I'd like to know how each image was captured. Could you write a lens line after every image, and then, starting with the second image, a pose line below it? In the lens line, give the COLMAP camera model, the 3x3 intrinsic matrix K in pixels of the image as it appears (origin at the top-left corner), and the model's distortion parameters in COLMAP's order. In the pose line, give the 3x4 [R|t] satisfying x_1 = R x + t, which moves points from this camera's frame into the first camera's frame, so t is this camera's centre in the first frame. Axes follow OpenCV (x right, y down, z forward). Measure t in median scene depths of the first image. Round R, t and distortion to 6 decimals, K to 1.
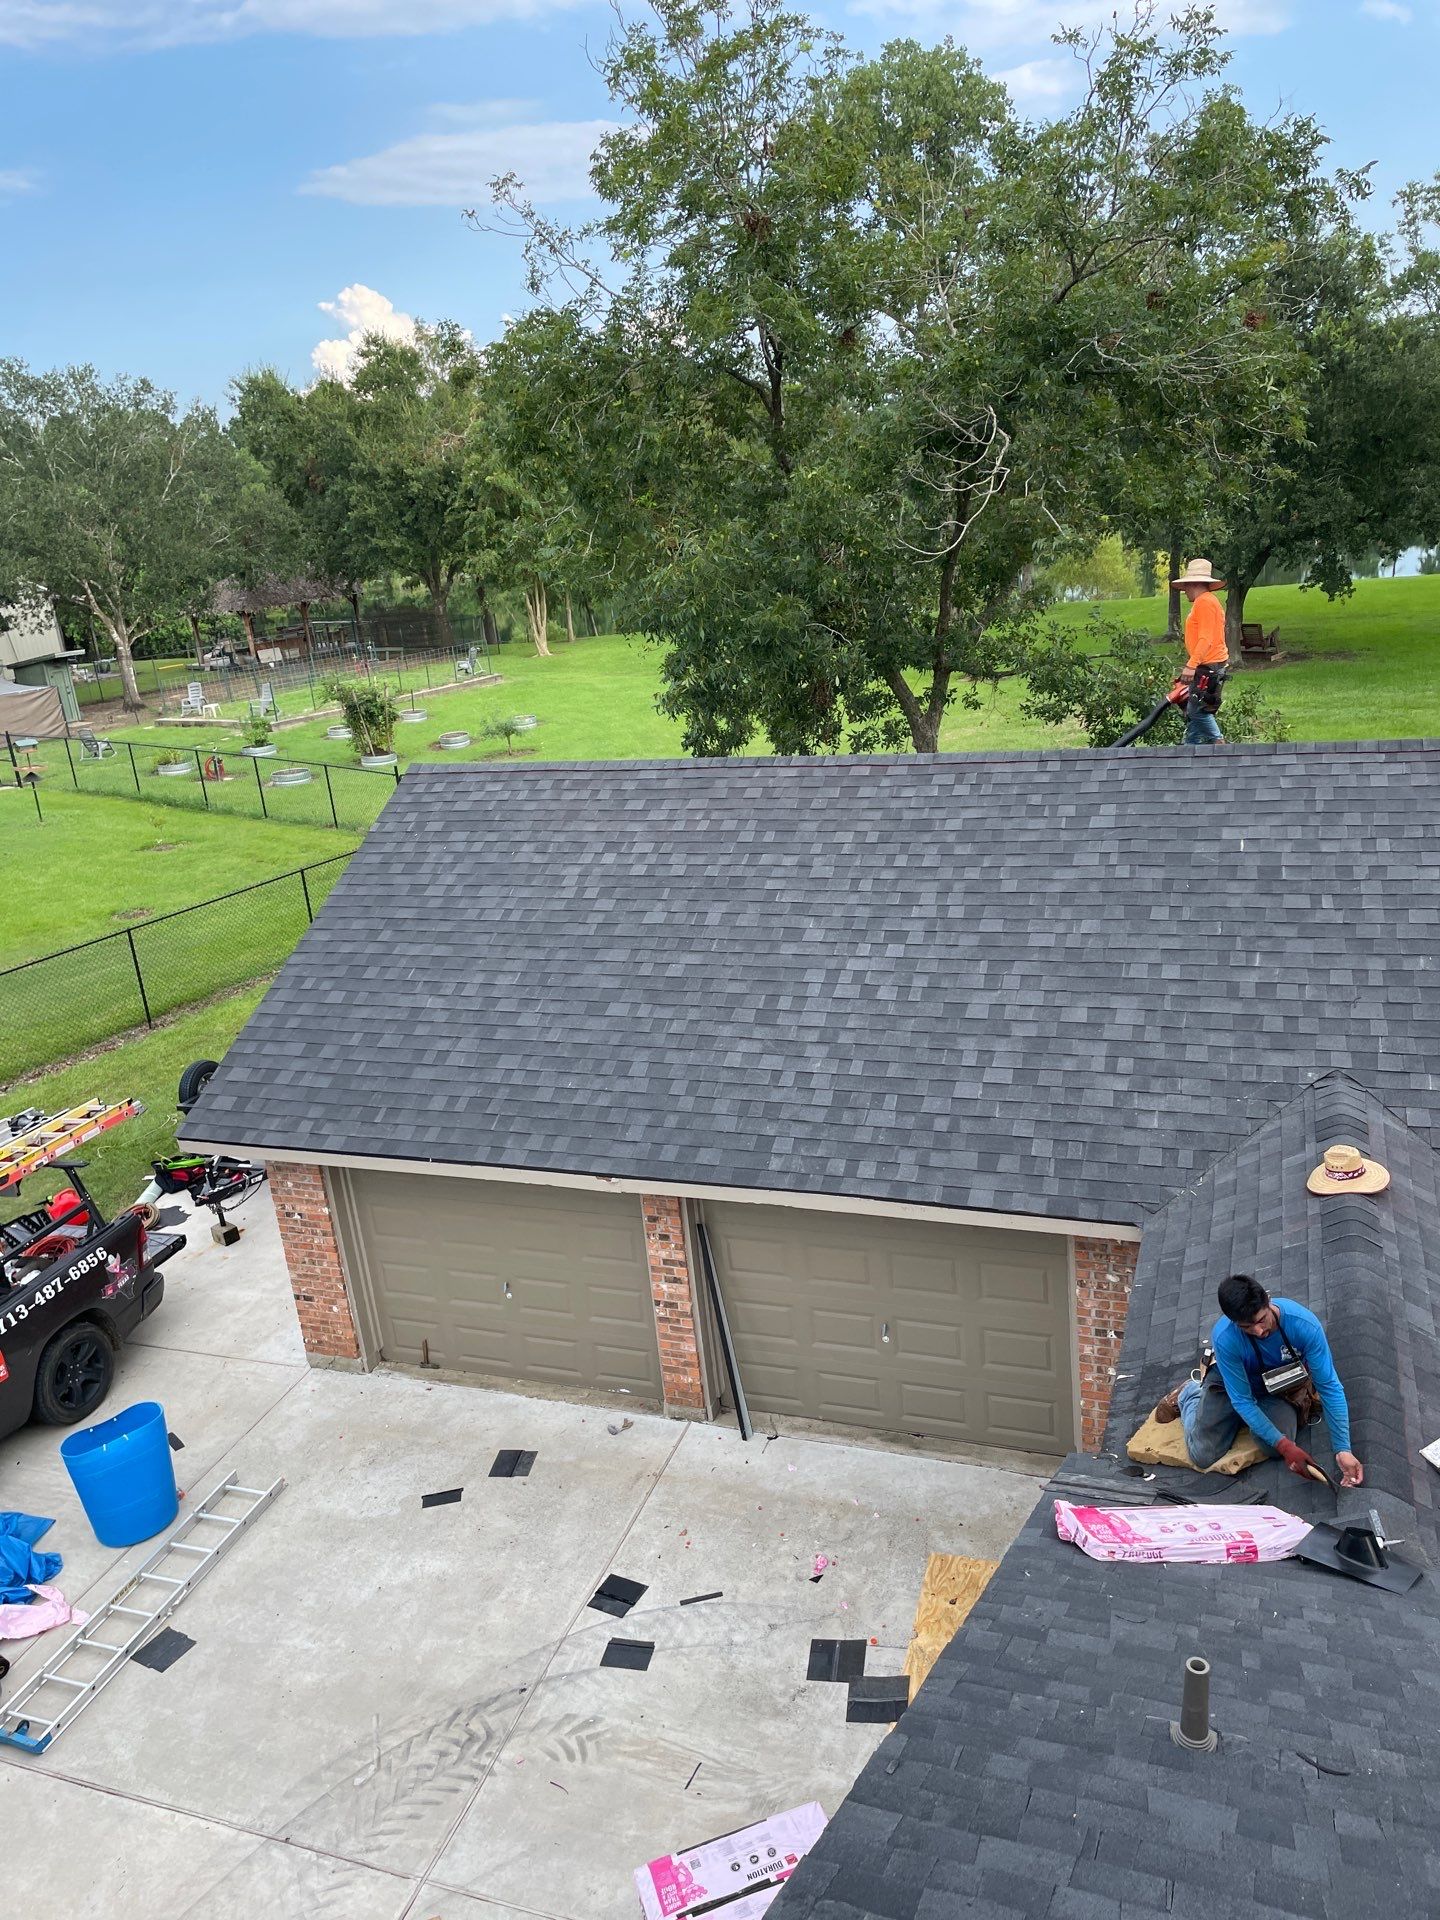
lens RADIAL K [[1452.1, 0, 726.7], [0, 1452.1, 948.4], [0, 0, 1]] dist [0.091608, -0.116224]
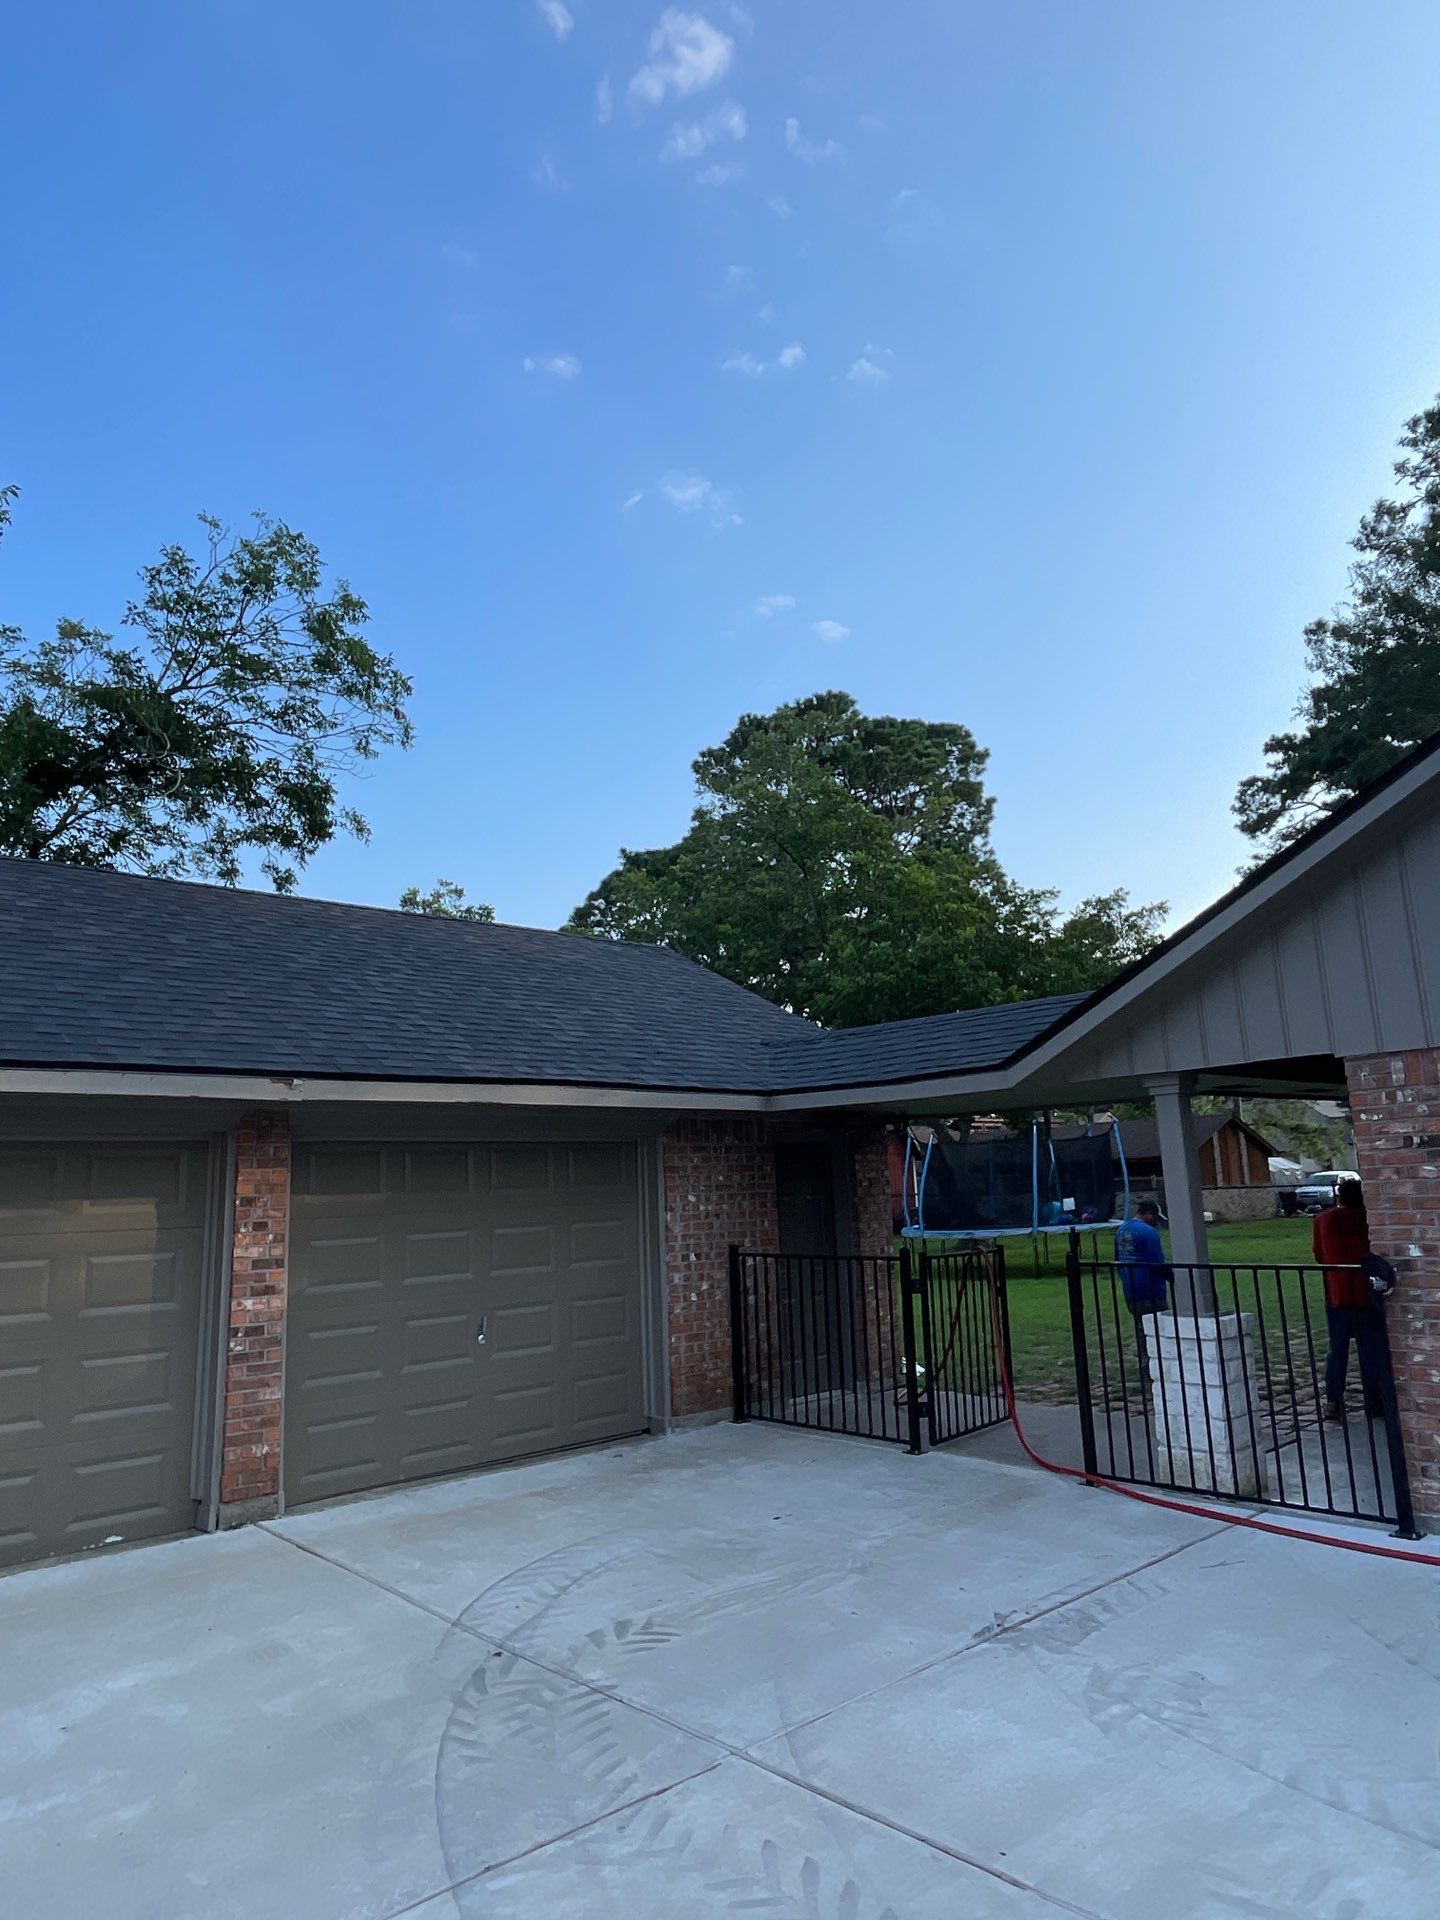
lens RADIAL K [[1190.9, 0, 724.7], [0, 1190.9, 940.4], [0, 0, 1]] dist [-0.002313, -0.001155]
pose [[0.475605, 0.256690, 0.841374, -0.428317], [0.268959, 0.868238, -0.416921, 0.342051], [-0.837533, 0.424585, 0.343899, 0.442614]]
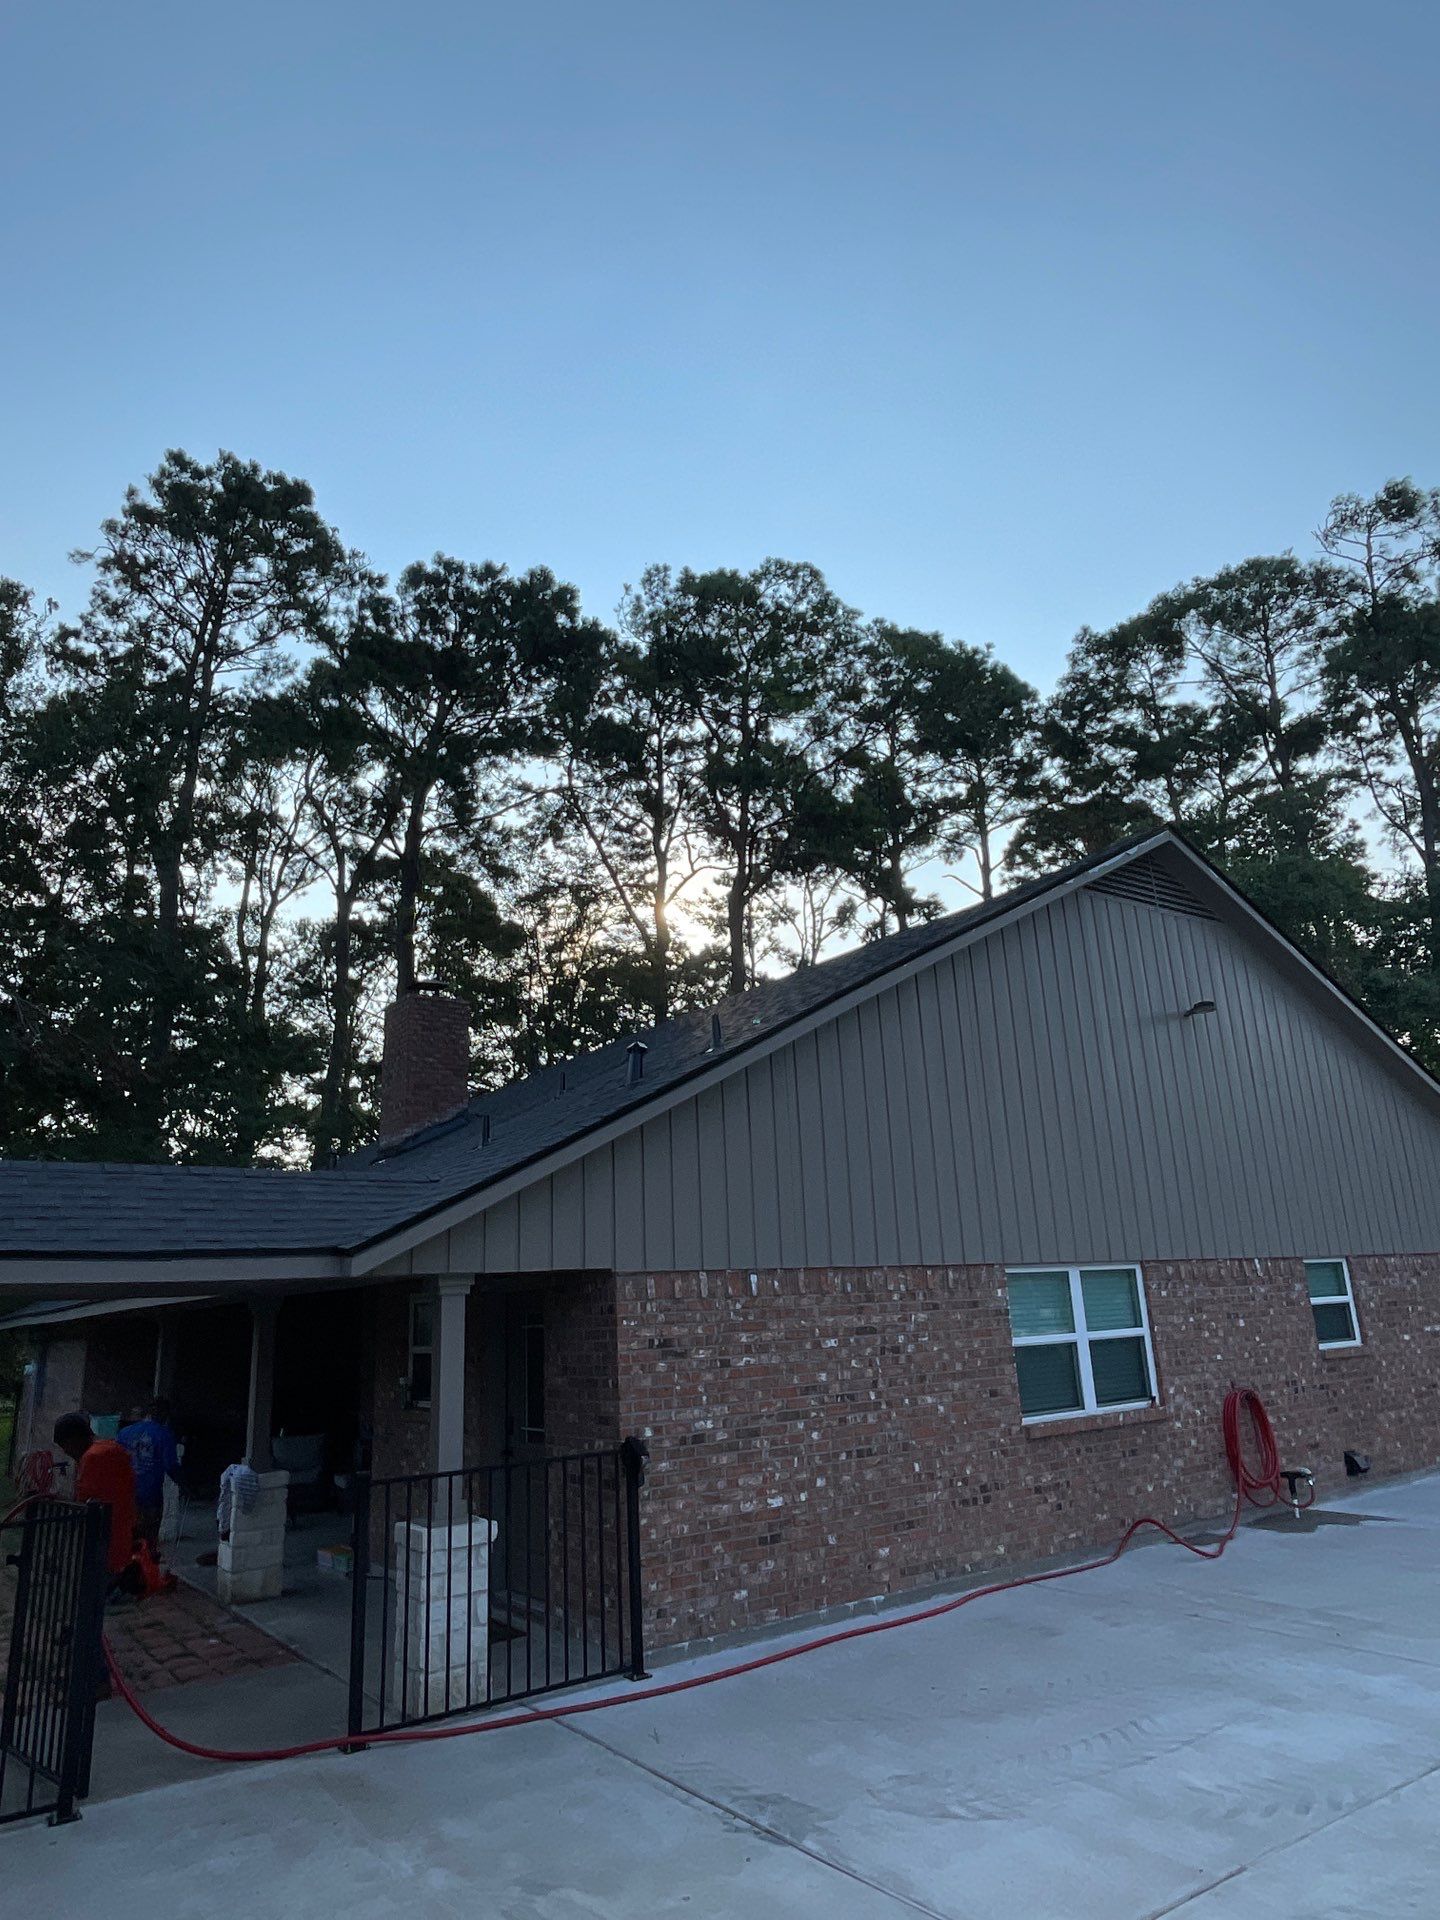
lens RADIAL K [[1198.6, 0, 721.0], [0, 1198.6, 951.4], [0, 0, 1]] dist [0.000384, -0.002997]
pose [[-0.814625, 0.291571, 0.501370, -0.281703], [0.296495, 0.952311, -0.072071, 0.155906], [-0.498474, 0.089943, -0.862226, 0.893498]]
